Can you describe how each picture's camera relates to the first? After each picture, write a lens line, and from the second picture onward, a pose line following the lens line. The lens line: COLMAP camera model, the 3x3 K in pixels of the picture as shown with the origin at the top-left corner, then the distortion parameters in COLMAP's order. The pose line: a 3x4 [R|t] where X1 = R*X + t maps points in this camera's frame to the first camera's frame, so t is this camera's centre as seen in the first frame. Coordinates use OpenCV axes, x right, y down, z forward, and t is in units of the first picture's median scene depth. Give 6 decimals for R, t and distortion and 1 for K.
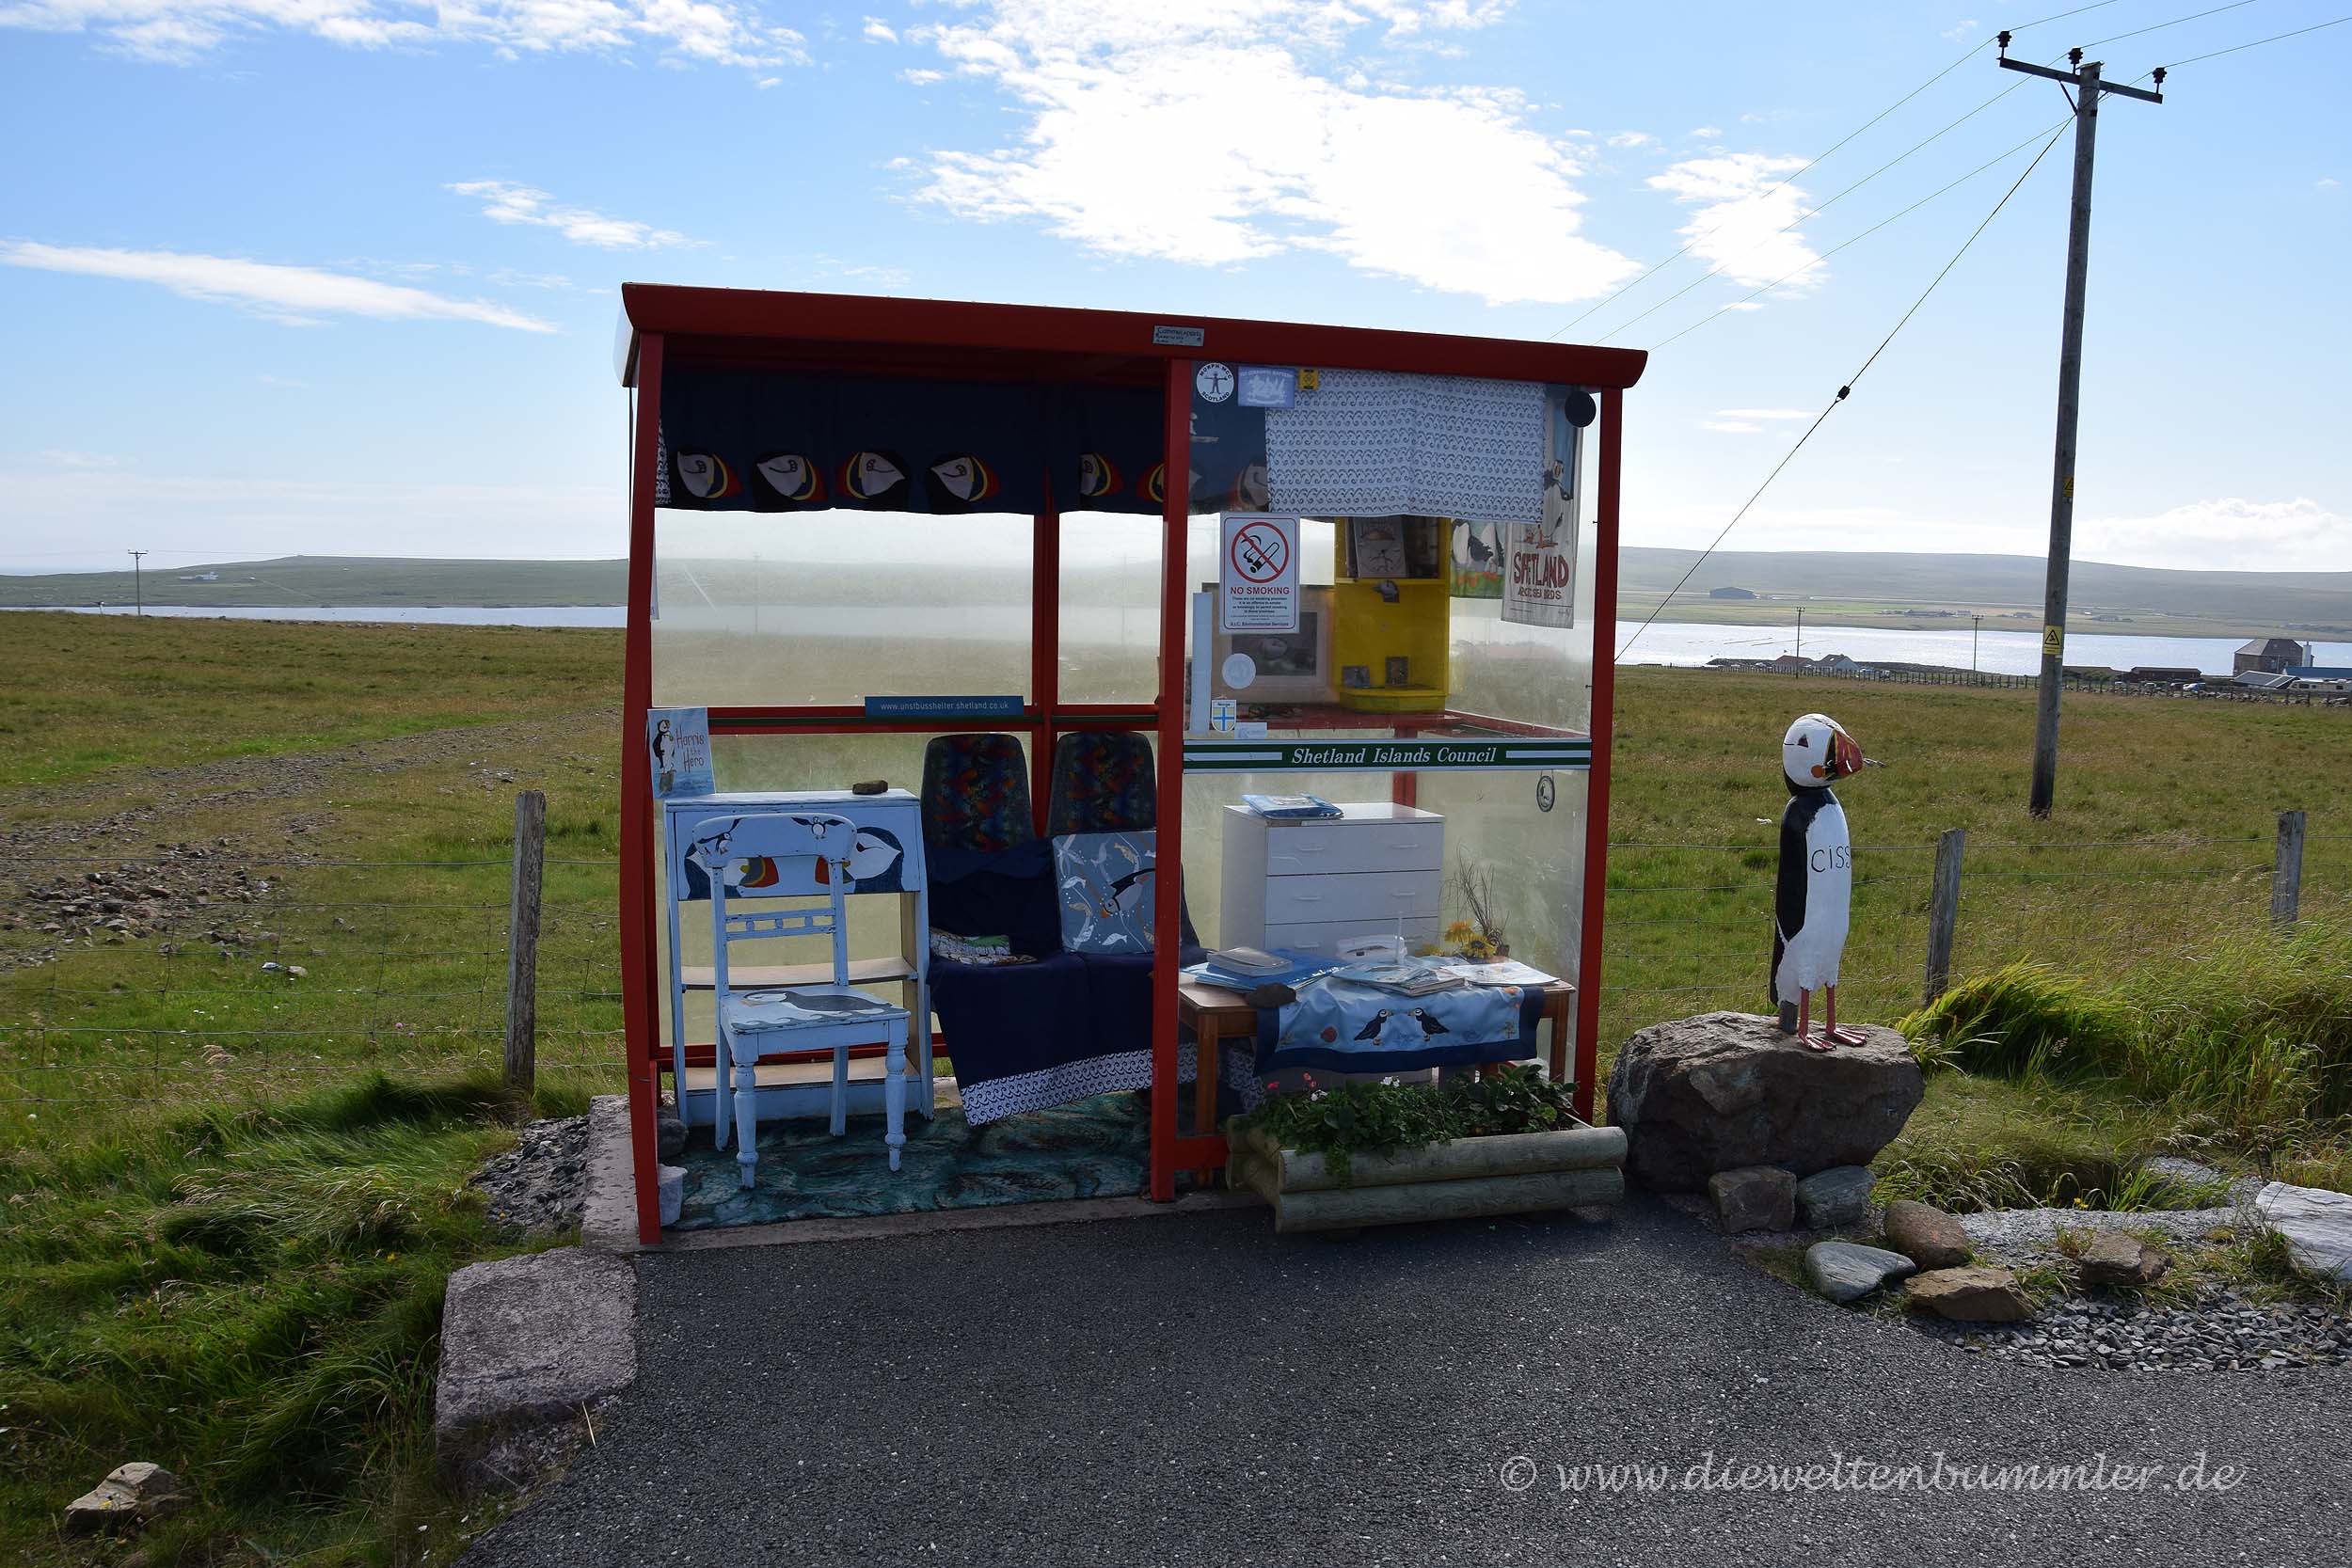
lens RADIAL K [[1834.4, 0, 1182.1], [0, 1834.4, 781.5], [0, 0, 1]] dist [-0.159283, 0.115827]
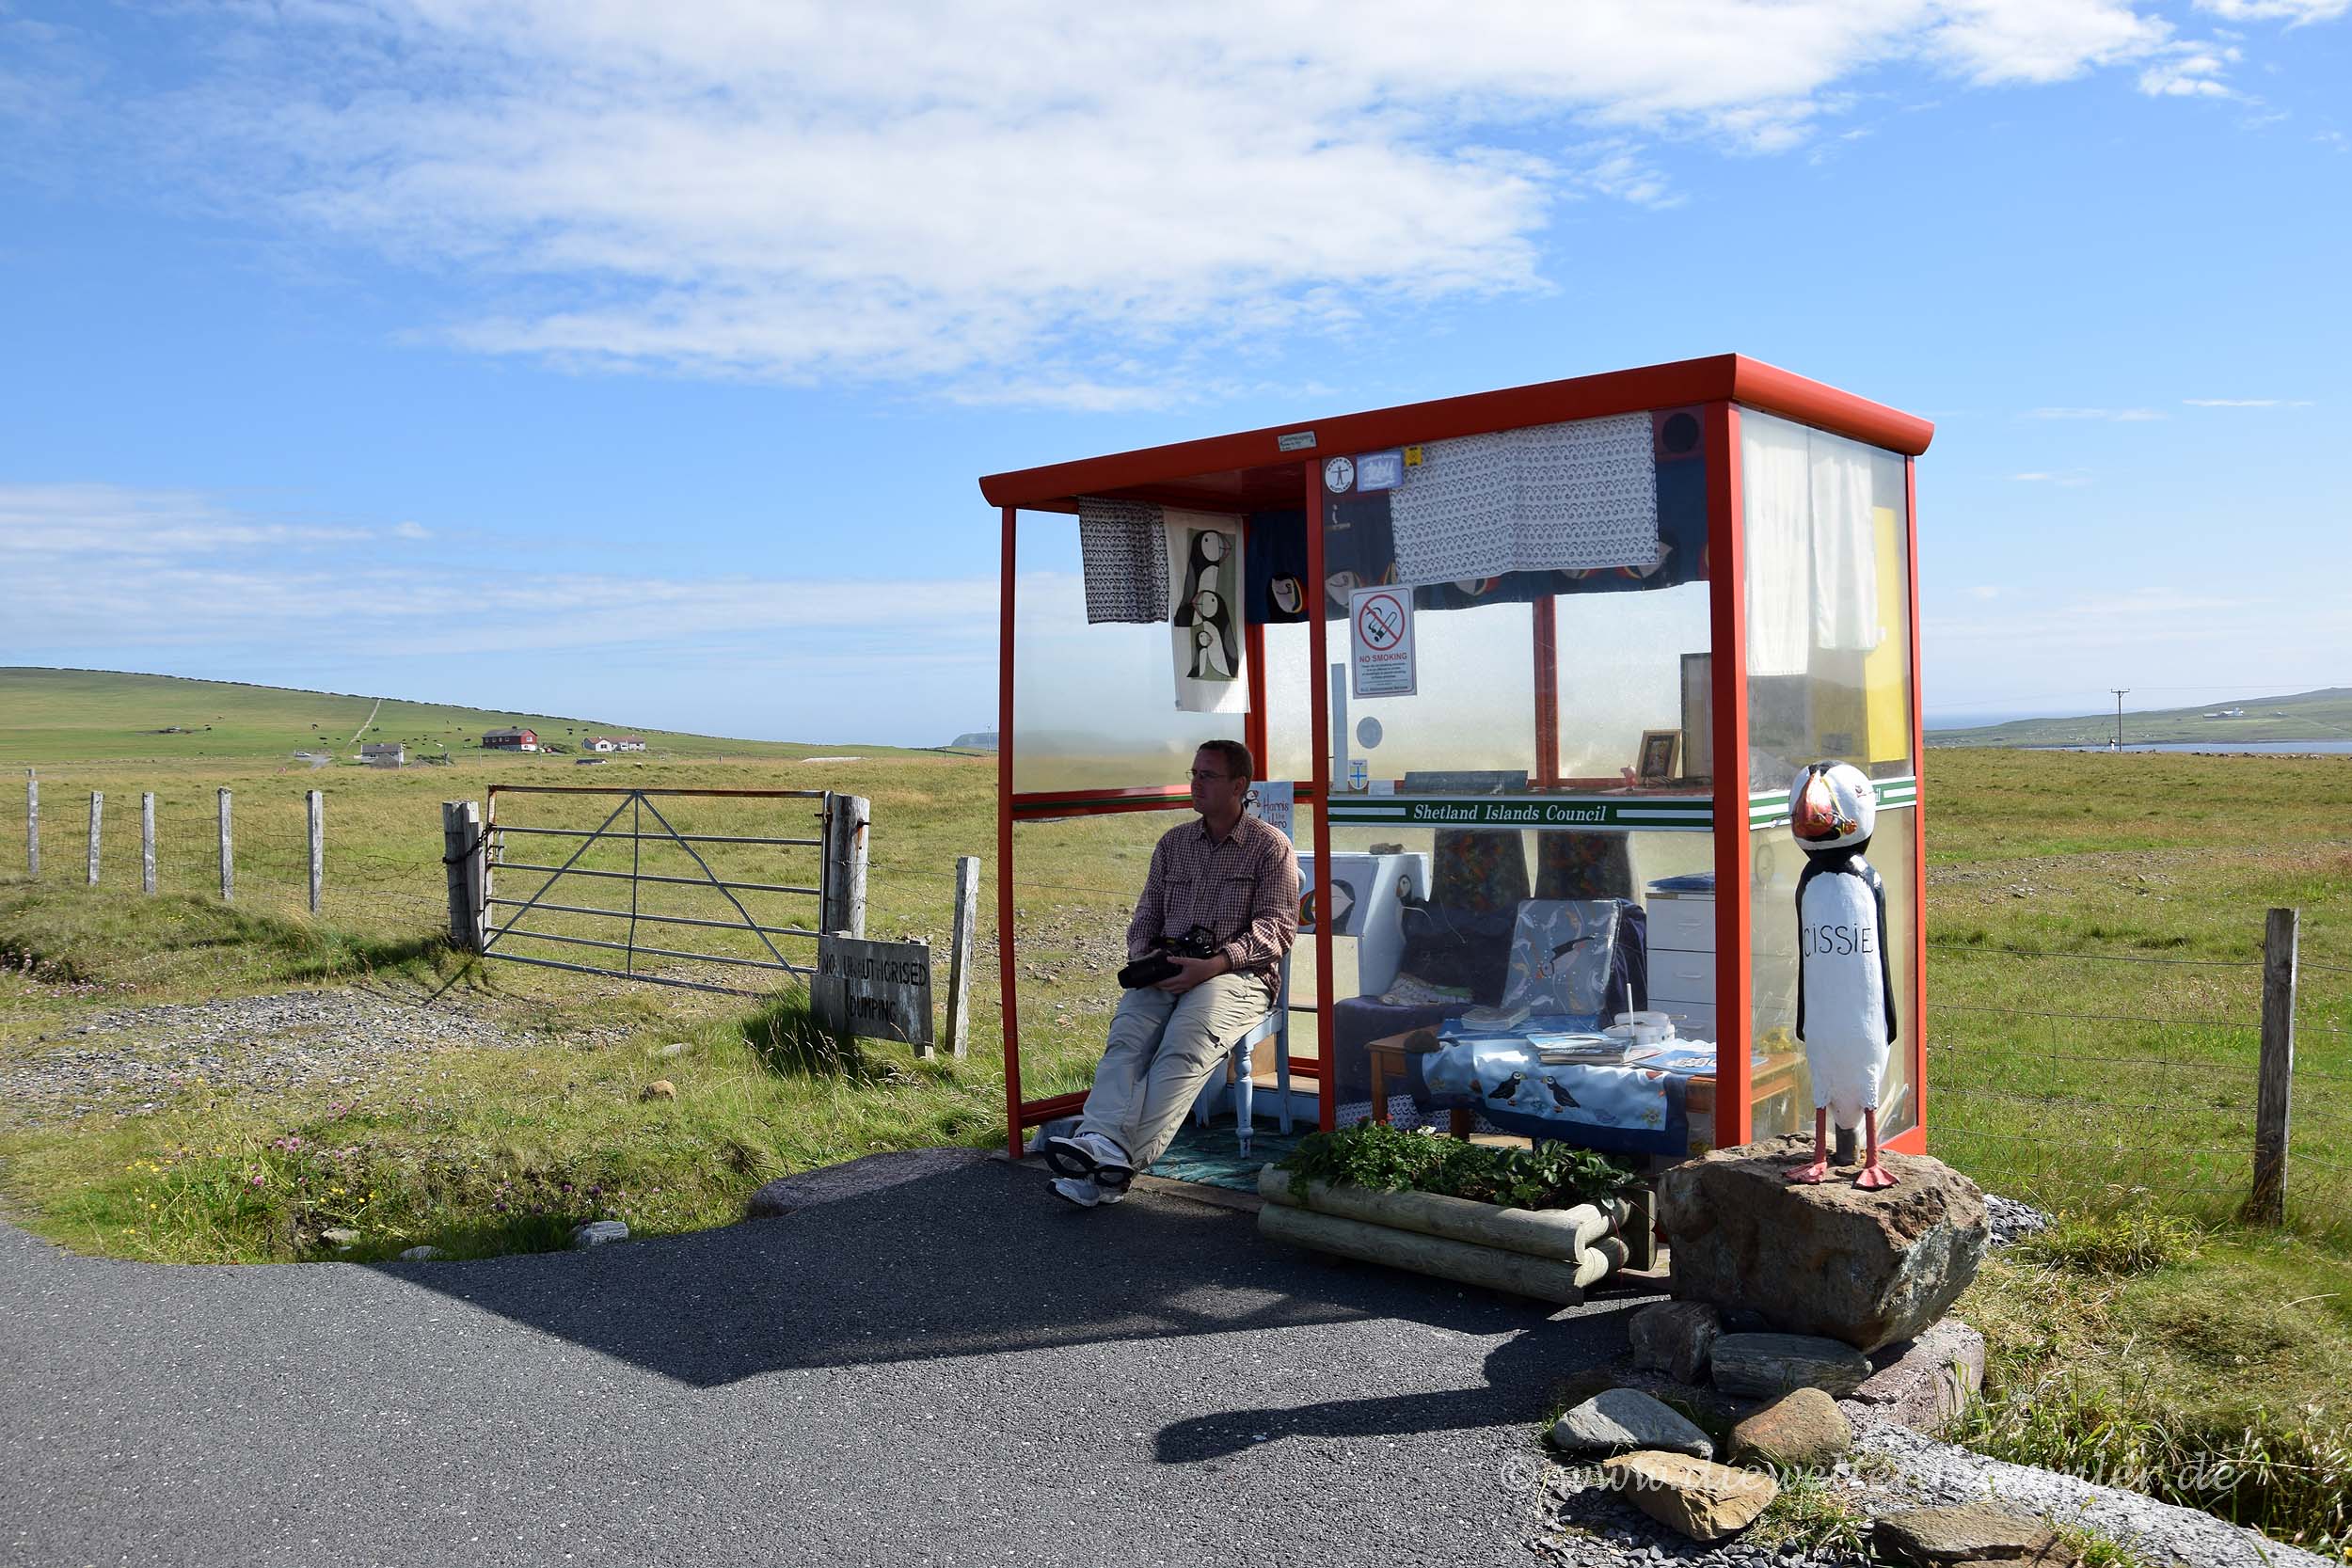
lens RADIAL K [[1834.4, 0, 1193.4], [0, 1834.4, 806.1], [0, 0, 1]] dist [-0.159283, 0.115827]
pose [[0.504448, -0.001984, -0.863440, 0.795667], [-0.053369, 0.998014, -0.033473, 0.021862], [0.861791, 0.062966, 0.503340, 0.316741]]
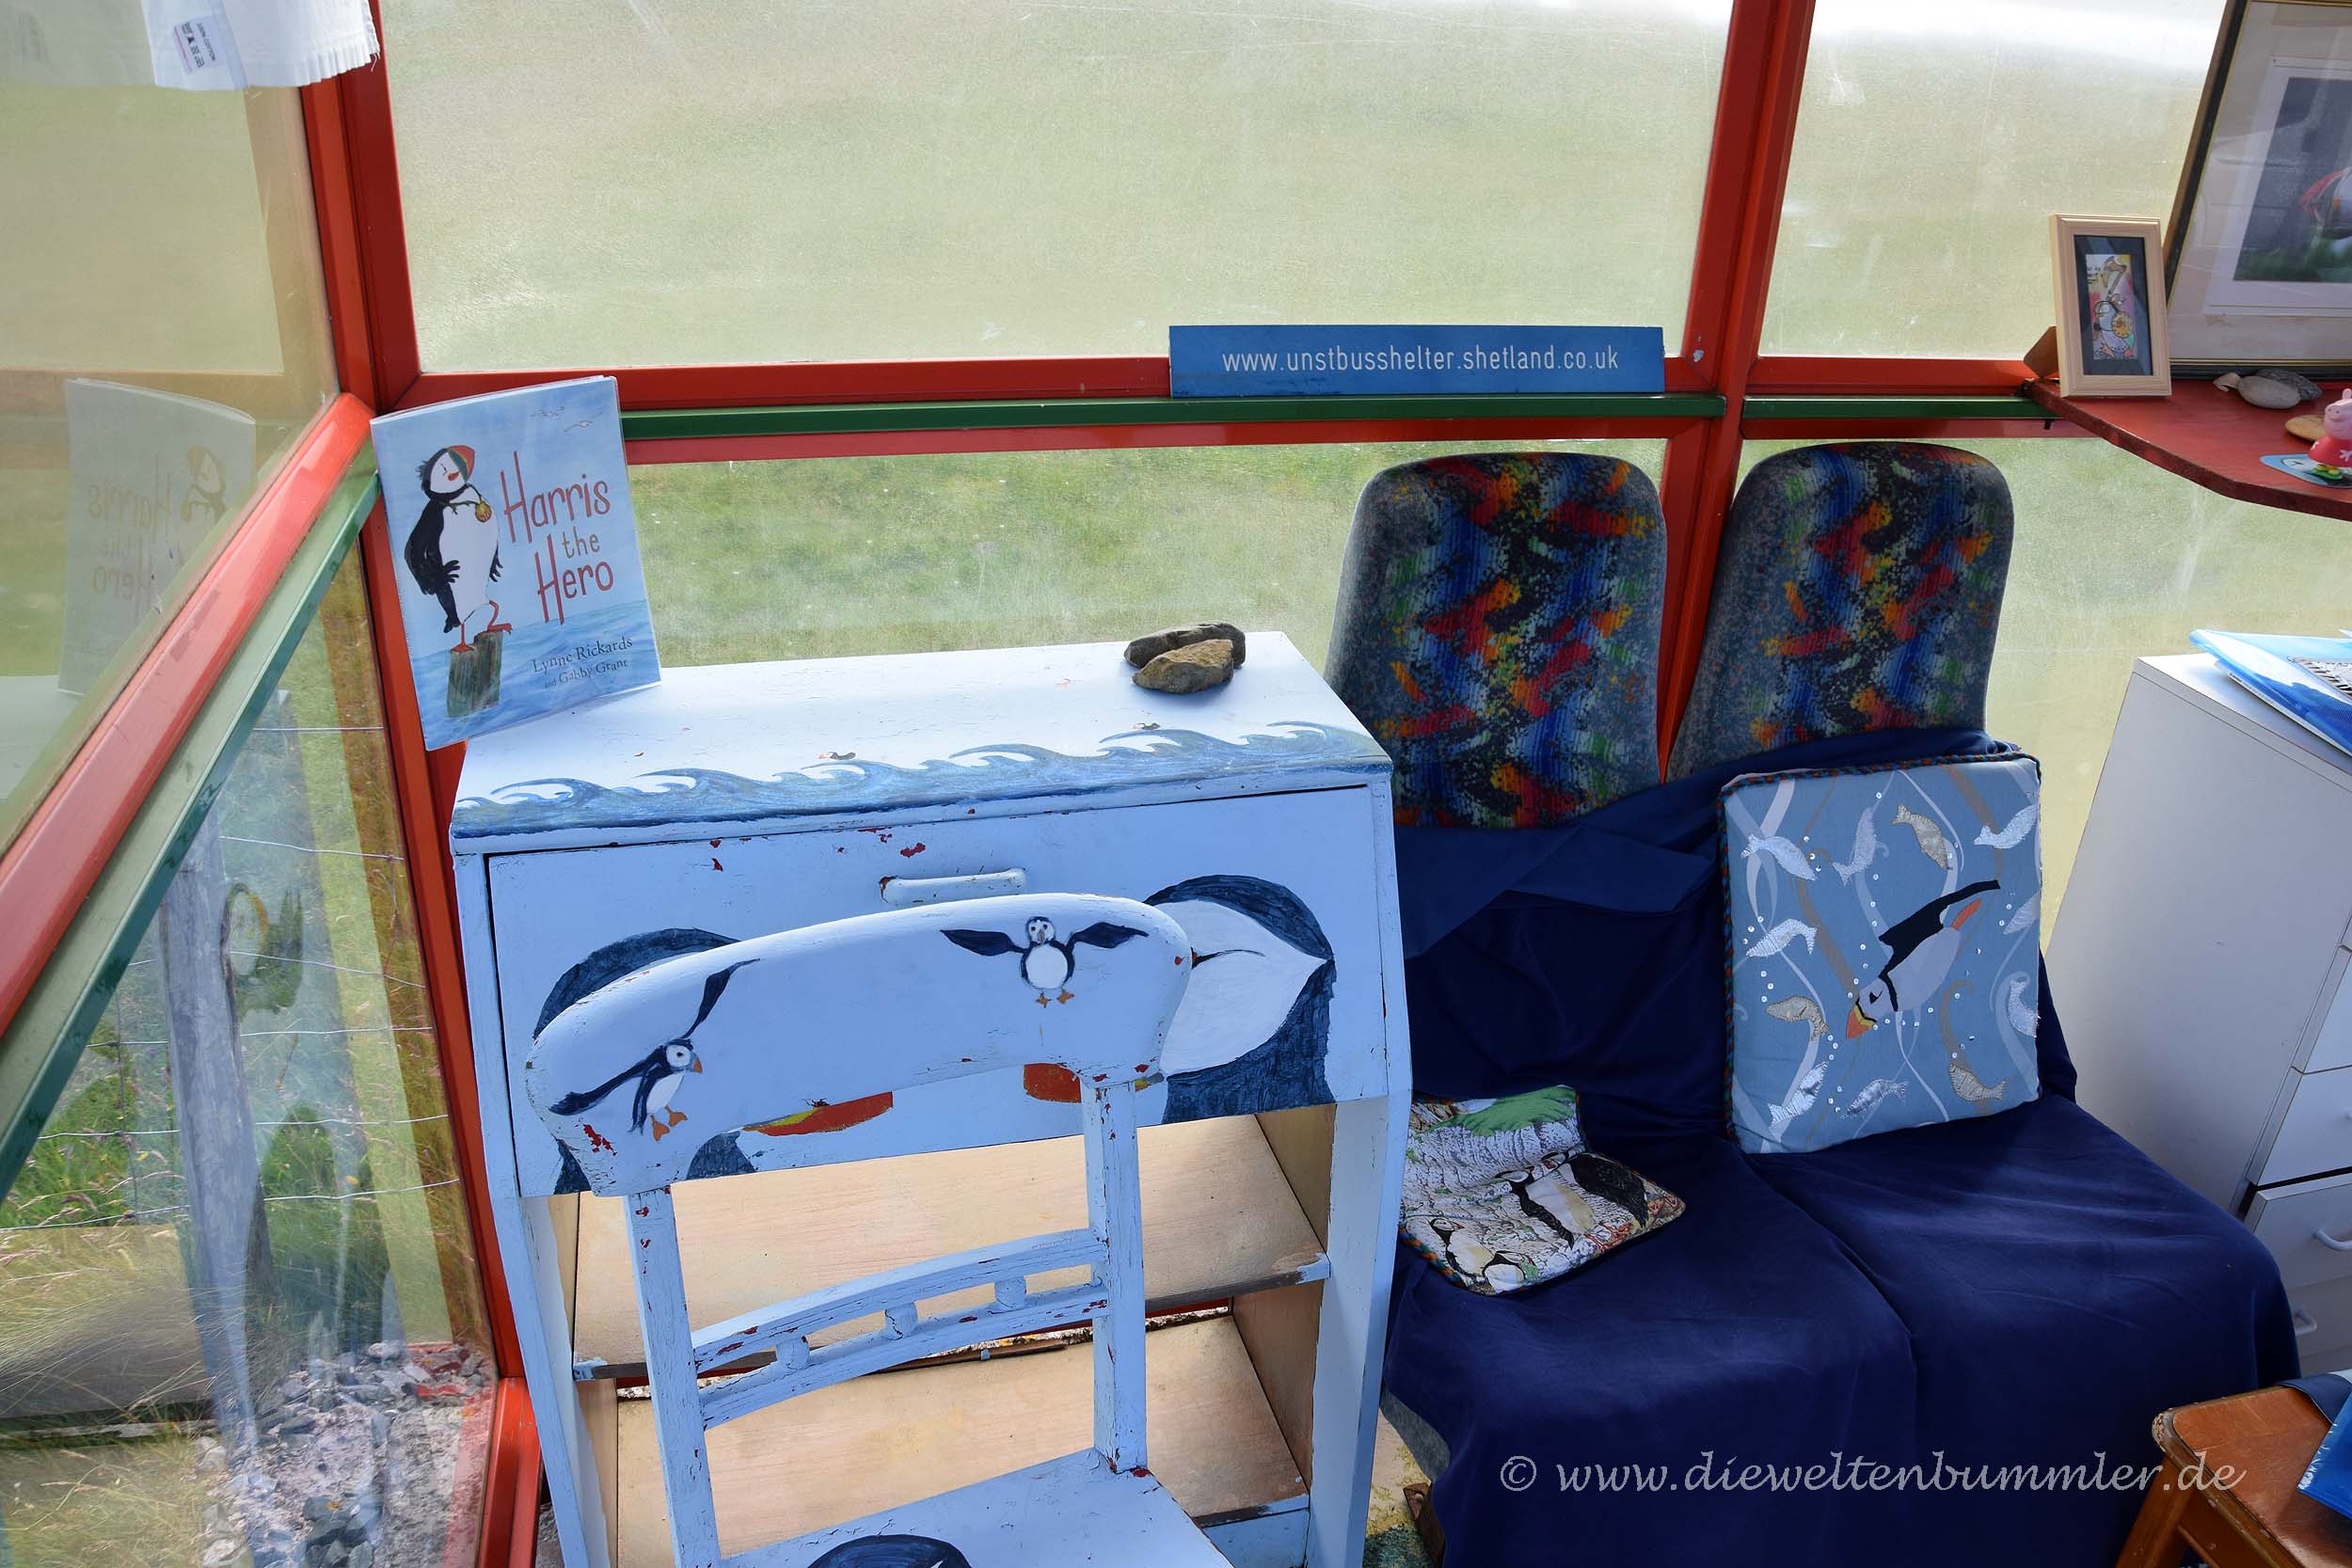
lens RADIAL K [[1834.4, 0, 1200.9], [0, 1834.4, 800.0], [0, 0, 1]] dist [-0.159283, 0.115827]
pose [[0.998294, 0.054457, -0.021058, -0.166522], [-0.043592, 0.935116, 0.351650, -0.081658], [0.038842, -0.350133, 0.935894, 0.737647]]
